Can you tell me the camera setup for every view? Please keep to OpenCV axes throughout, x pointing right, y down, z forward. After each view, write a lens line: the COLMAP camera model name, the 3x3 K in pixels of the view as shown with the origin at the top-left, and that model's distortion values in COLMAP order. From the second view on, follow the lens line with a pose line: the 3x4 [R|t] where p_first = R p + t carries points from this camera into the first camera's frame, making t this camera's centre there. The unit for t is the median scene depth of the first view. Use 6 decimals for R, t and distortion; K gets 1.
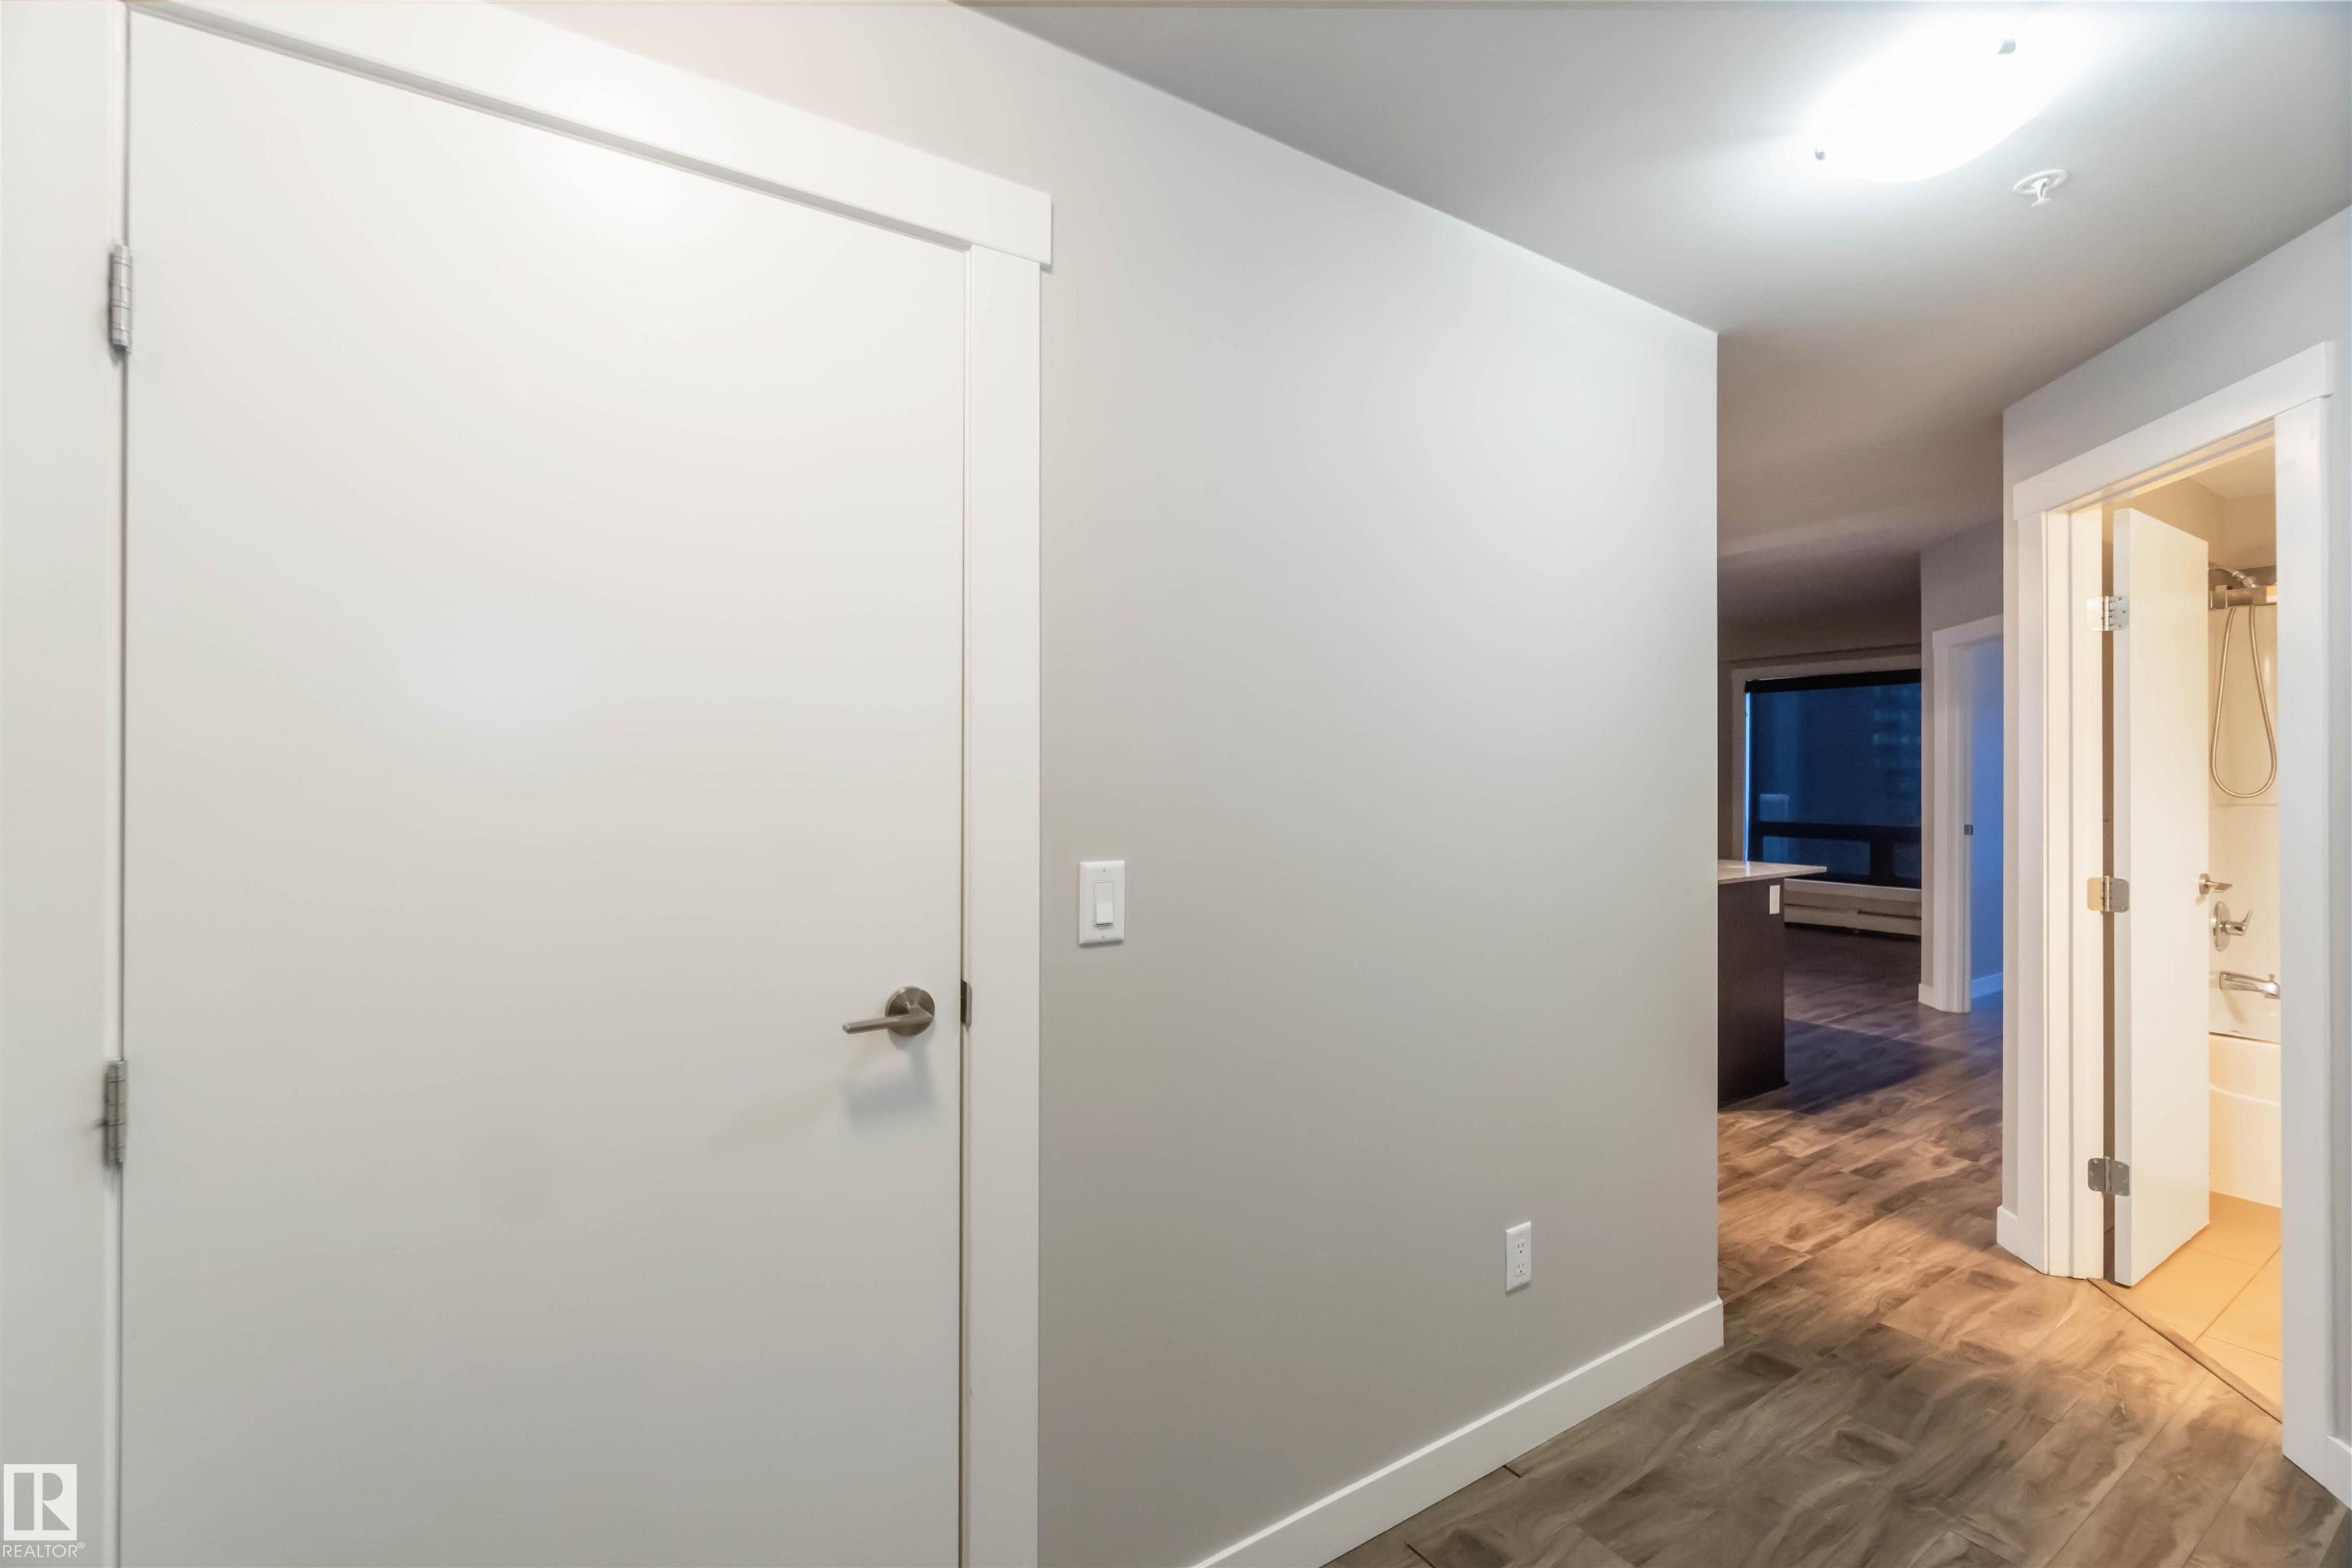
lens RADIAL K [[998.9, 0, 1173.7], [0, 998.9, 778.5], [0, 0, 1]] dist [0.000768, -0.000075]
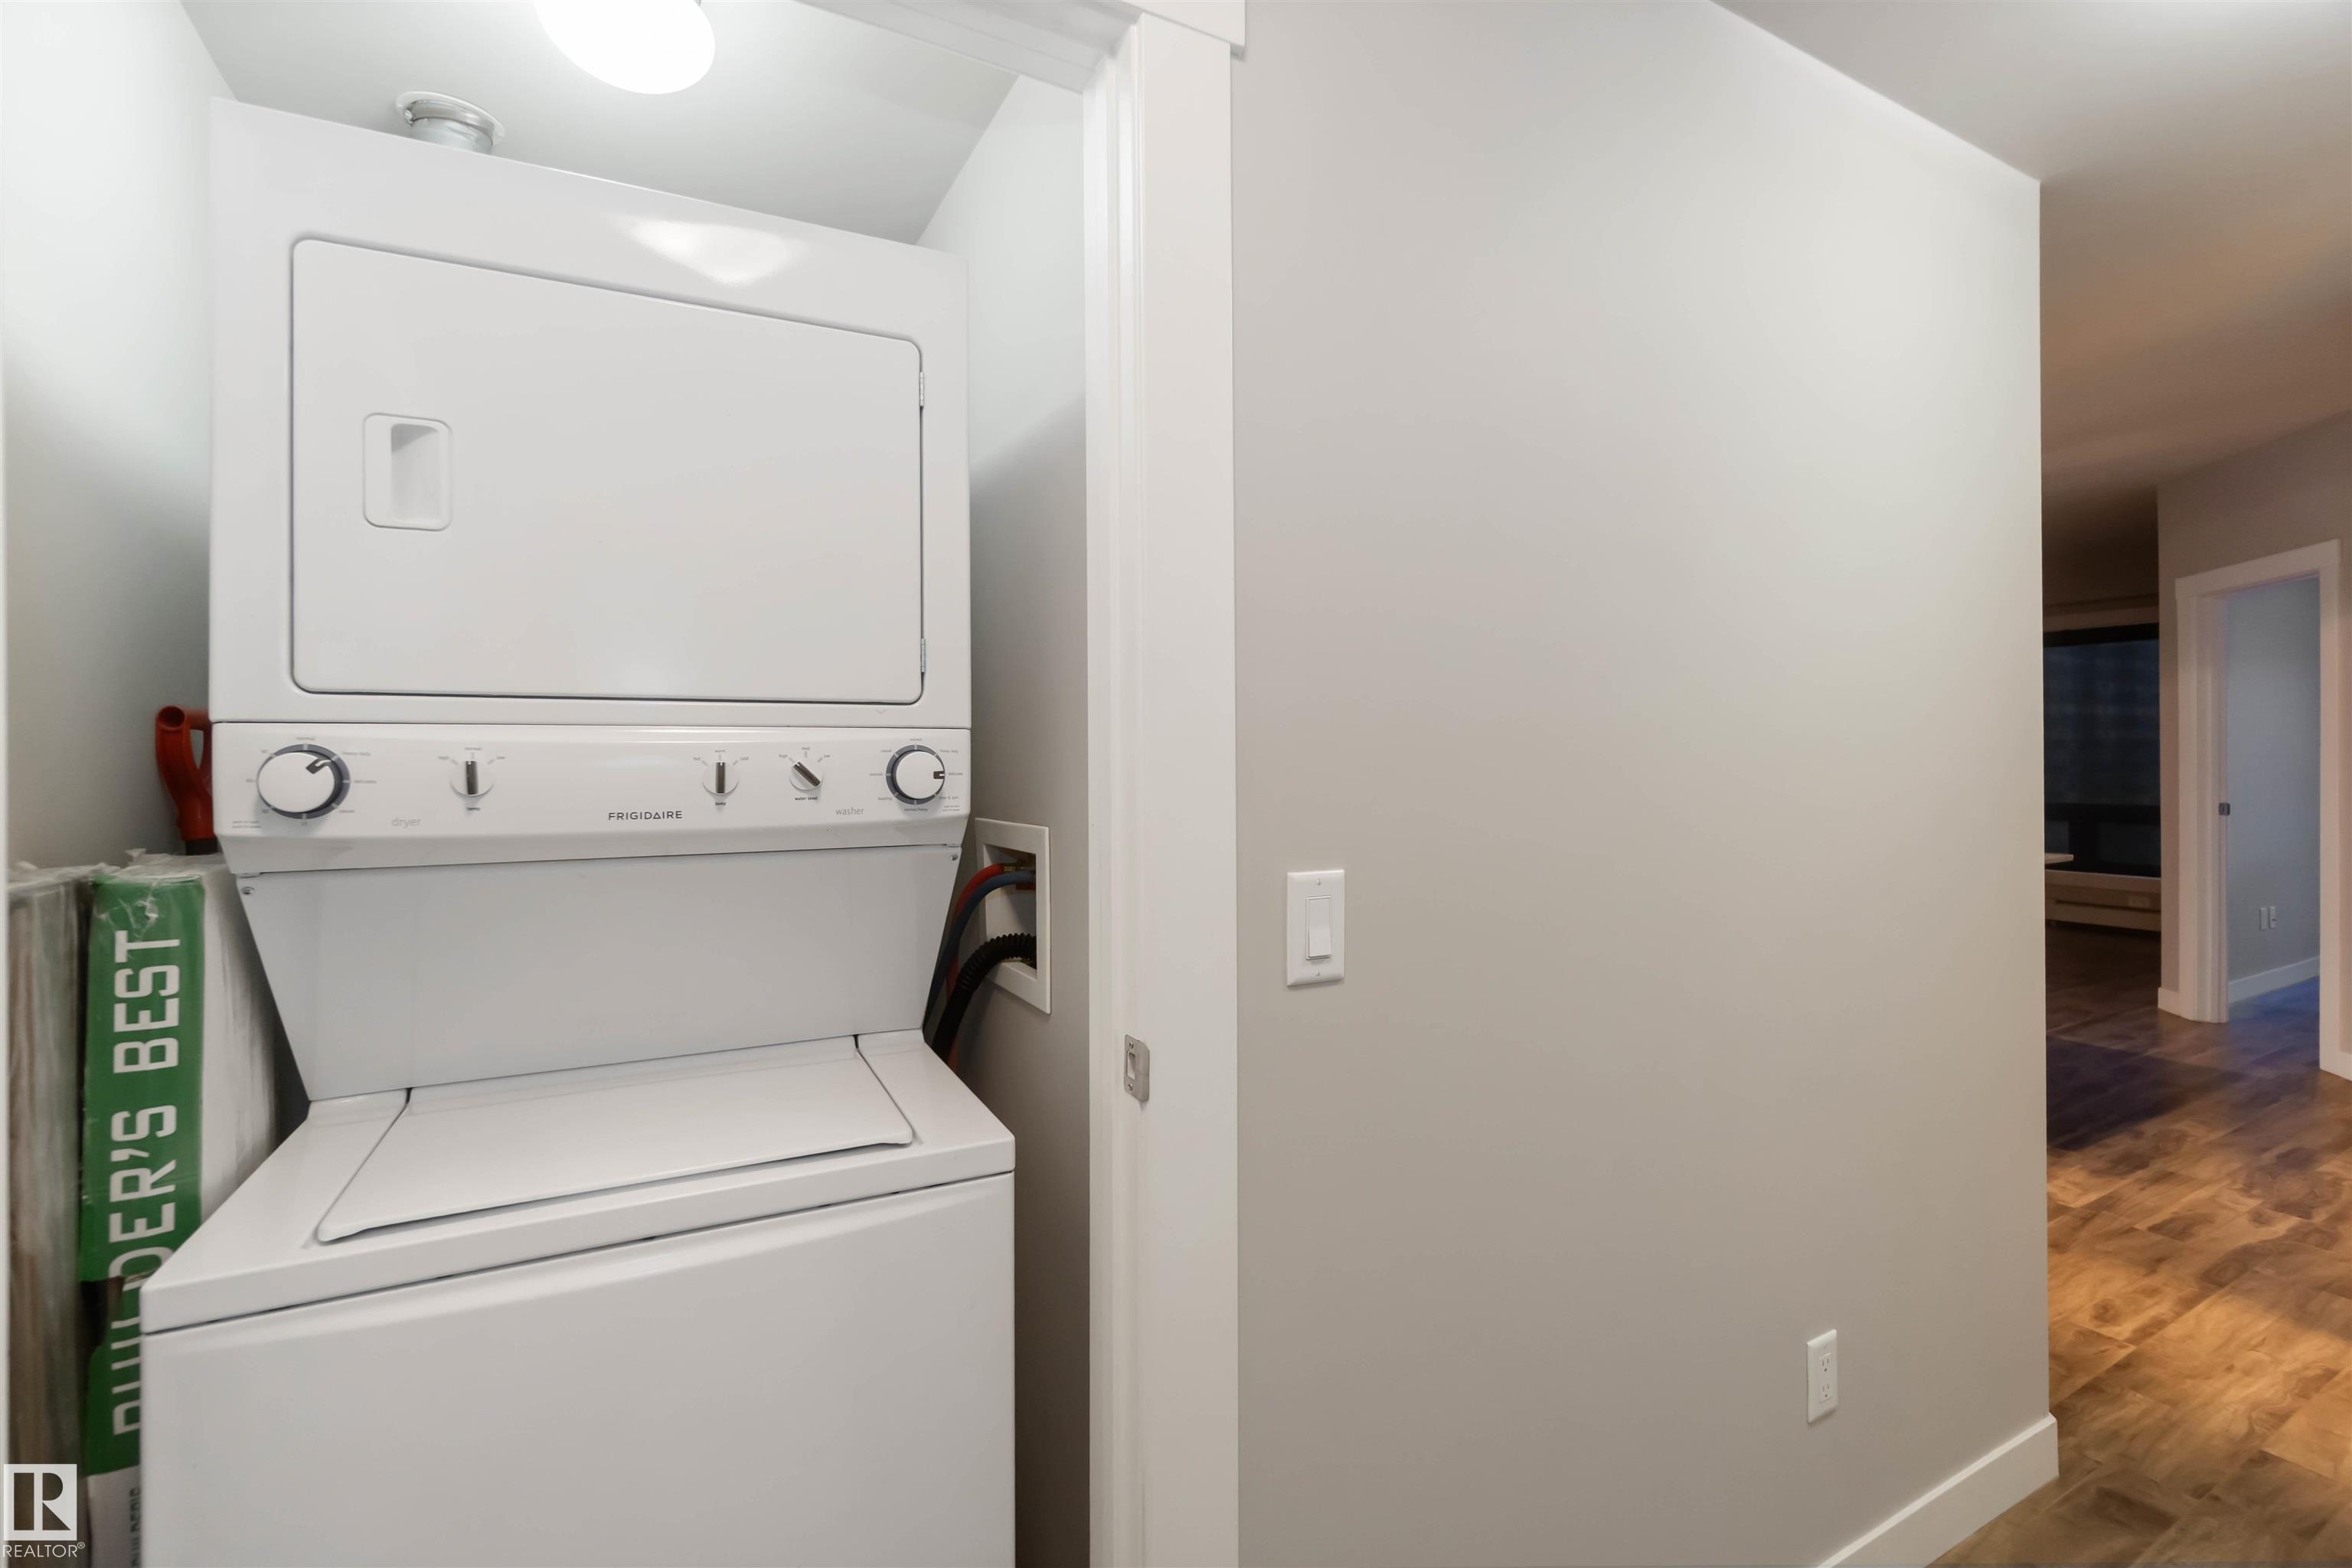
lens RADIAL K [[1012.4, 0, 1179.1], [0, 1012.4, 756.5], [0, 0, 1]] dist [-0.001353, -0.000247]
pose [[0.997076, -0.008550, -0.075939, -0.057465], [0.008472, 0.999963, -0.001344, -0.000303], [0.075947, 0.000696, 0.997112, 0.128449]]
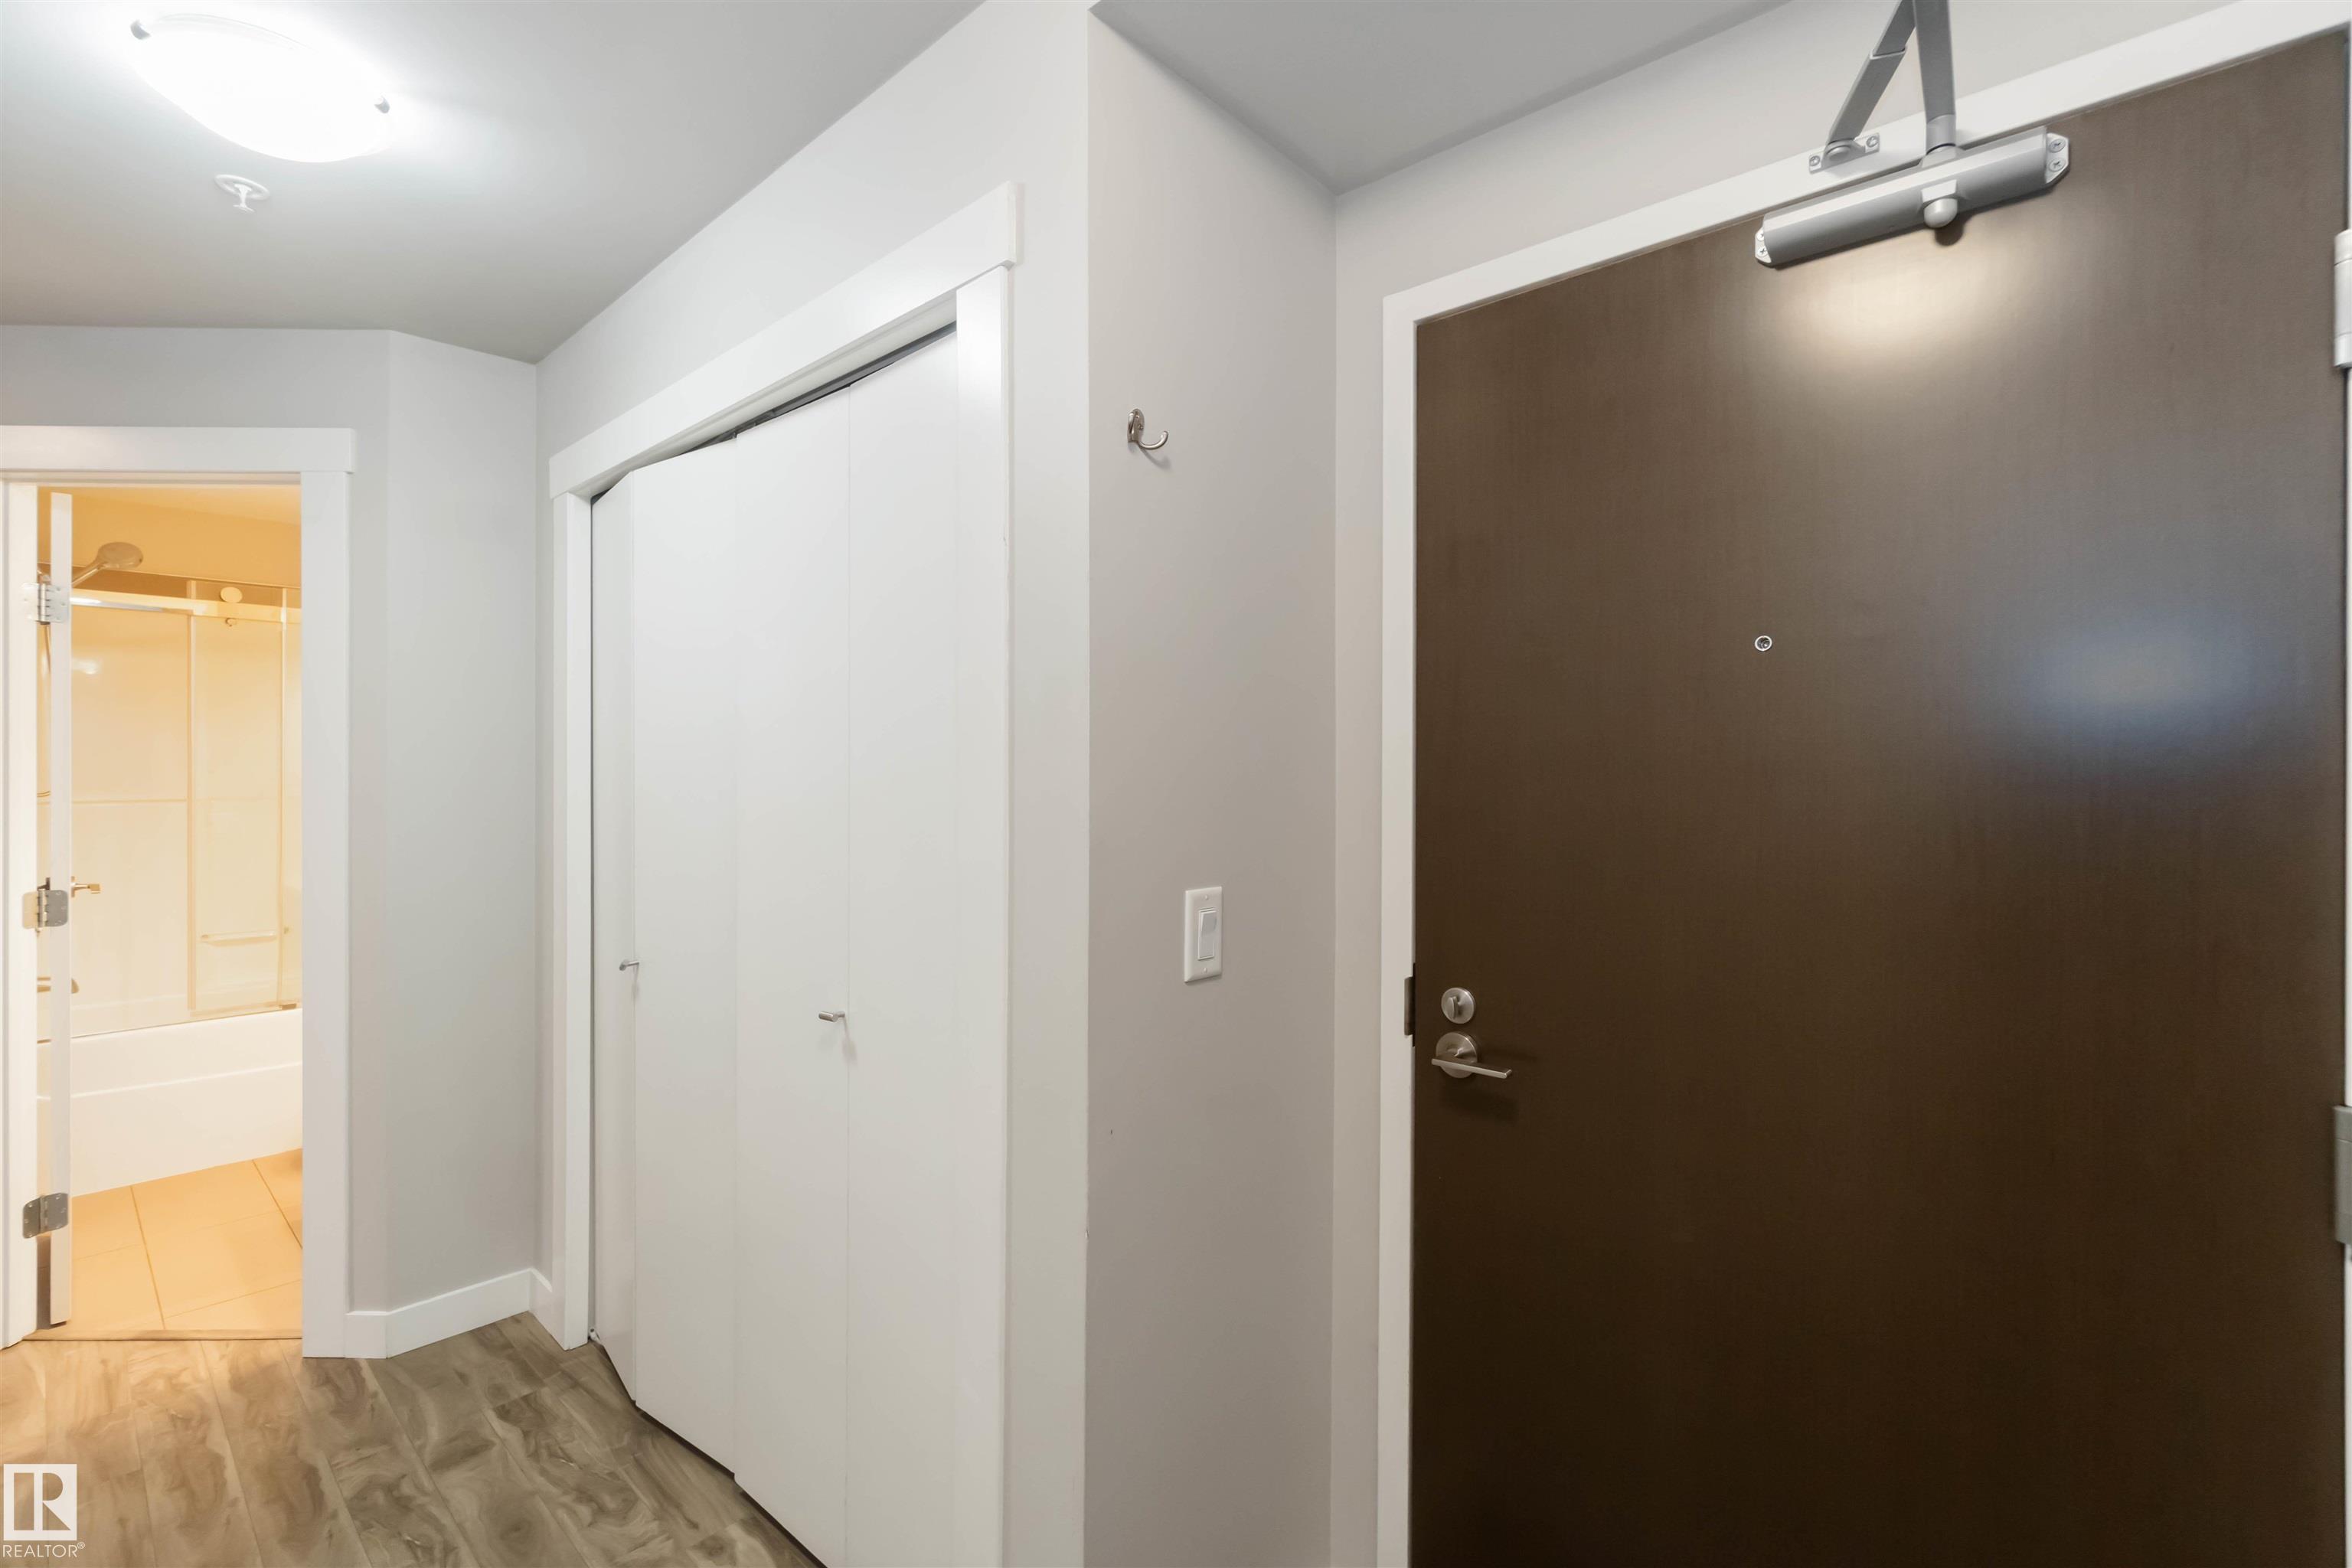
lens RADIAL K [[986.1, 0, 1178.0], [0, 986.1, 772.2], [0, 0, 1]] dist [-0.000223, -0.007668]
pose [[-0.290586, -0.001903, 0.956847, -0.197551], [-0.003337, 0.999994, 0.000976, -0.012627], [-0.956843, -0.002909, -0.290591, 0.237112]]
